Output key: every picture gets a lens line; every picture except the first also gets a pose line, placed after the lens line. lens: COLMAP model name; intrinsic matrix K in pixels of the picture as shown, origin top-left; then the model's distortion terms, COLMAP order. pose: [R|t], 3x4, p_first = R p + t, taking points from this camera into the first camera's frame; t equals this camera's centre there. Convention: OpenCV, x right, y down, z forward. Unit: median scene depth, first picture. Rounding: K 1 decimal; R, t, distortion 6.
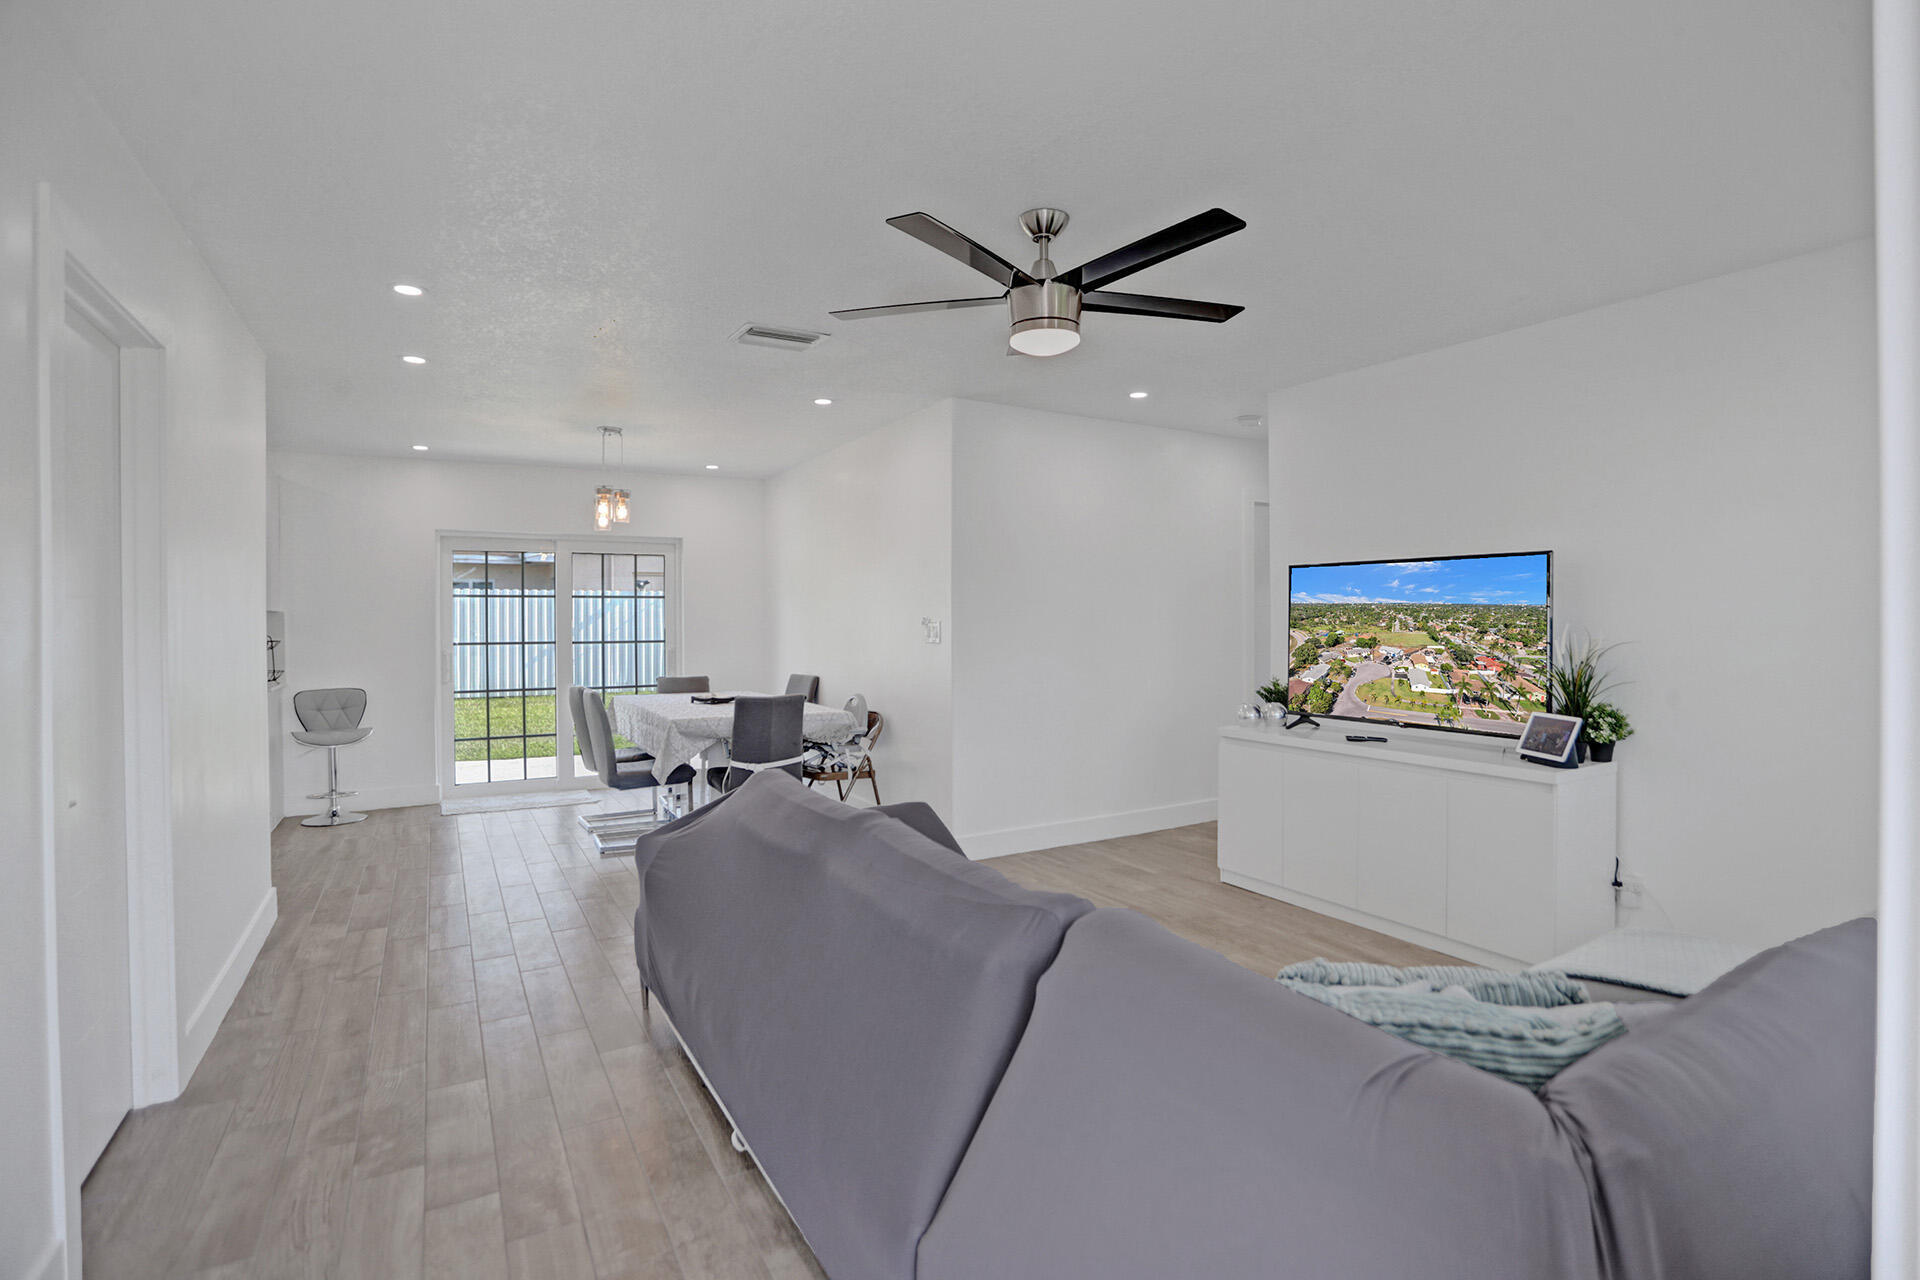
lens RADIAL K [[824.6, 0, 991.2], [0, 824.6, 612.6], [0, 0, 1]] dist [-0.016598, 0.000088]
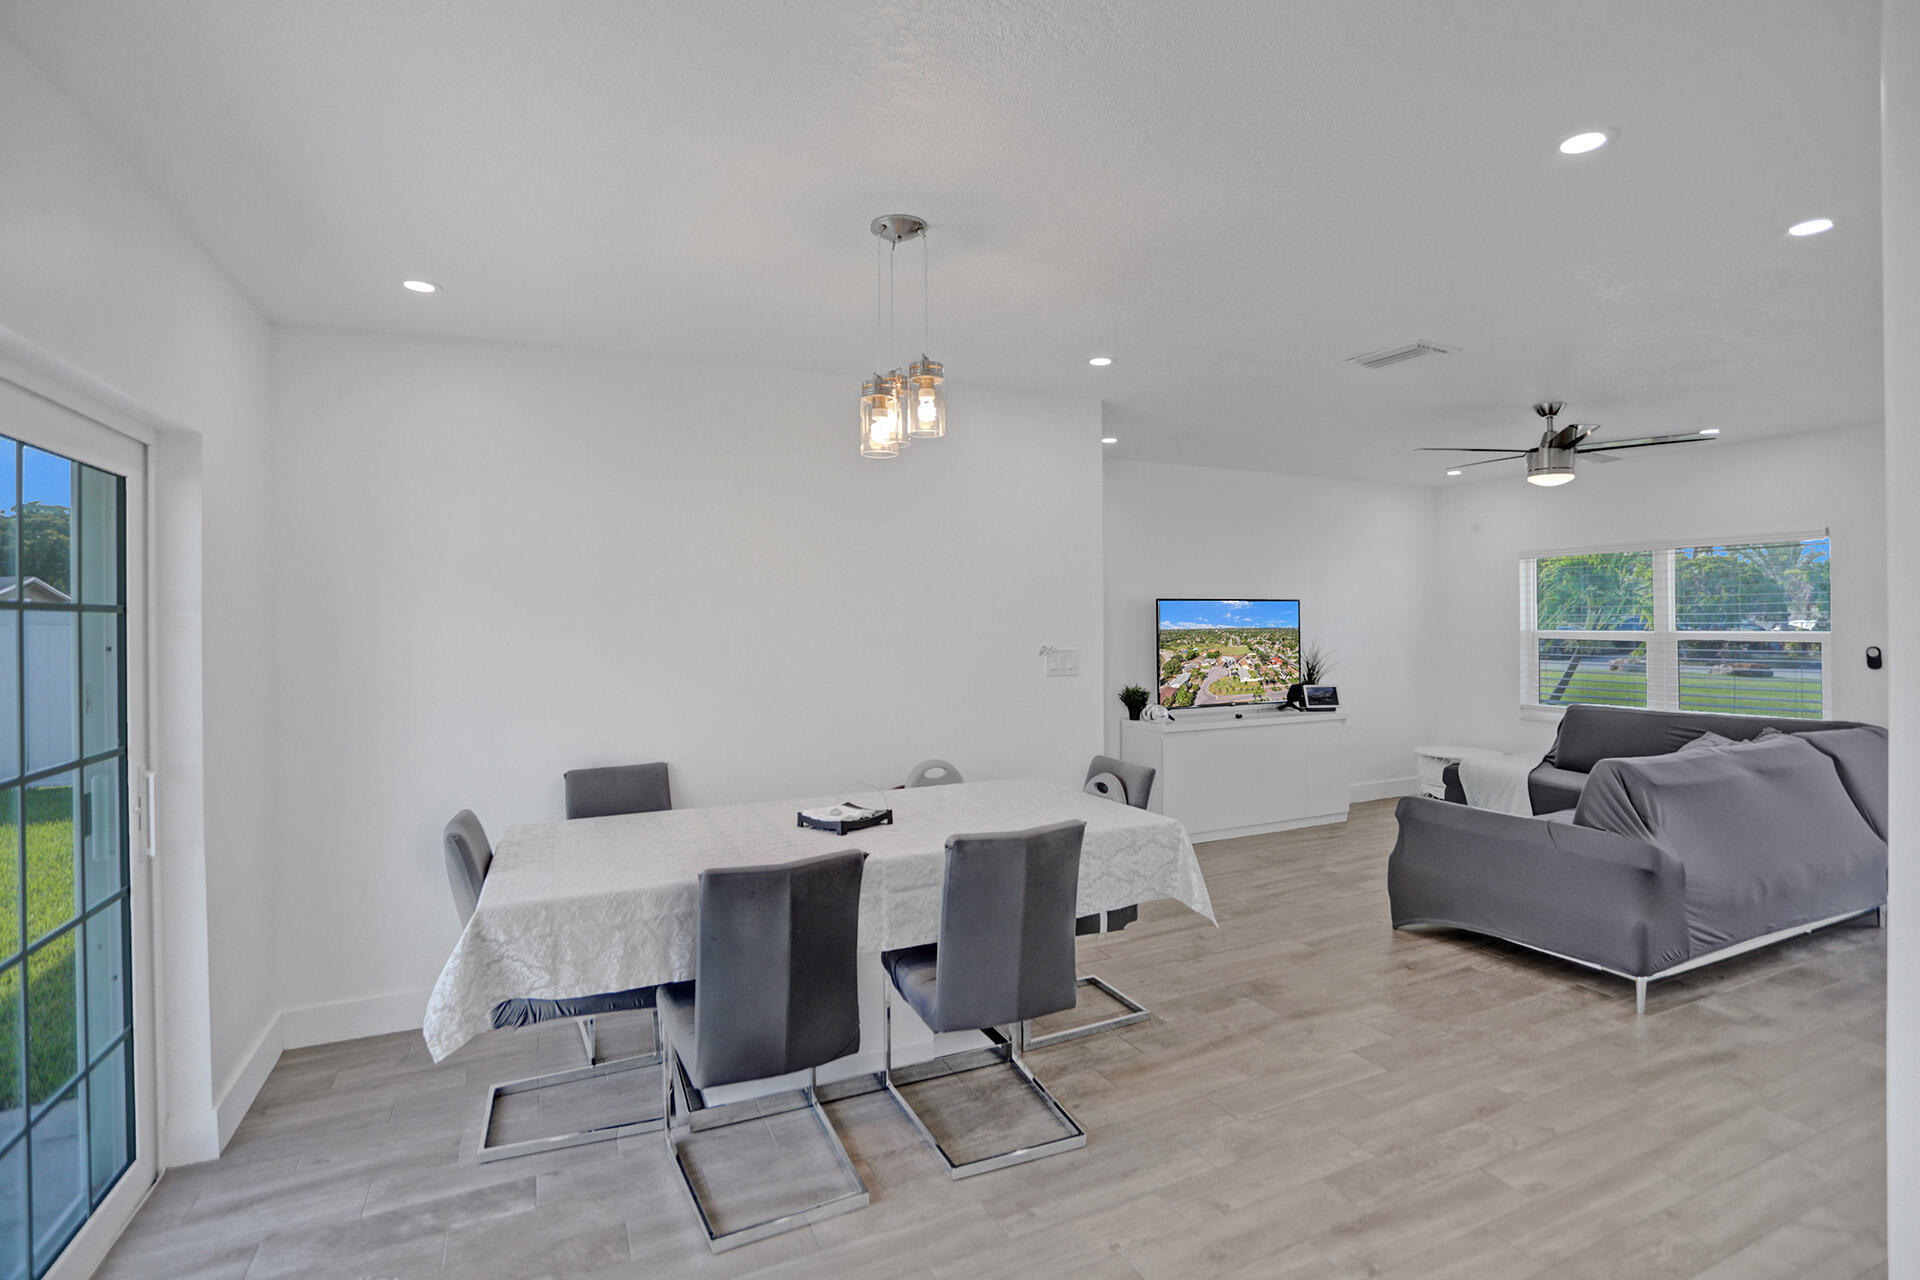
lens RADIAL K [[824.6, 0, 991.2], [0, 824.6, 612.6], [0, 0, 1]] dist [-0.016598, 0.000088]
pose [[0.081274, 0.005936, 0.996674, -1.083082], [0.026386, 0.999619, -0.008105, -0.039330], [-0.996342, 0.026957, 0.081087, 1.285468]]
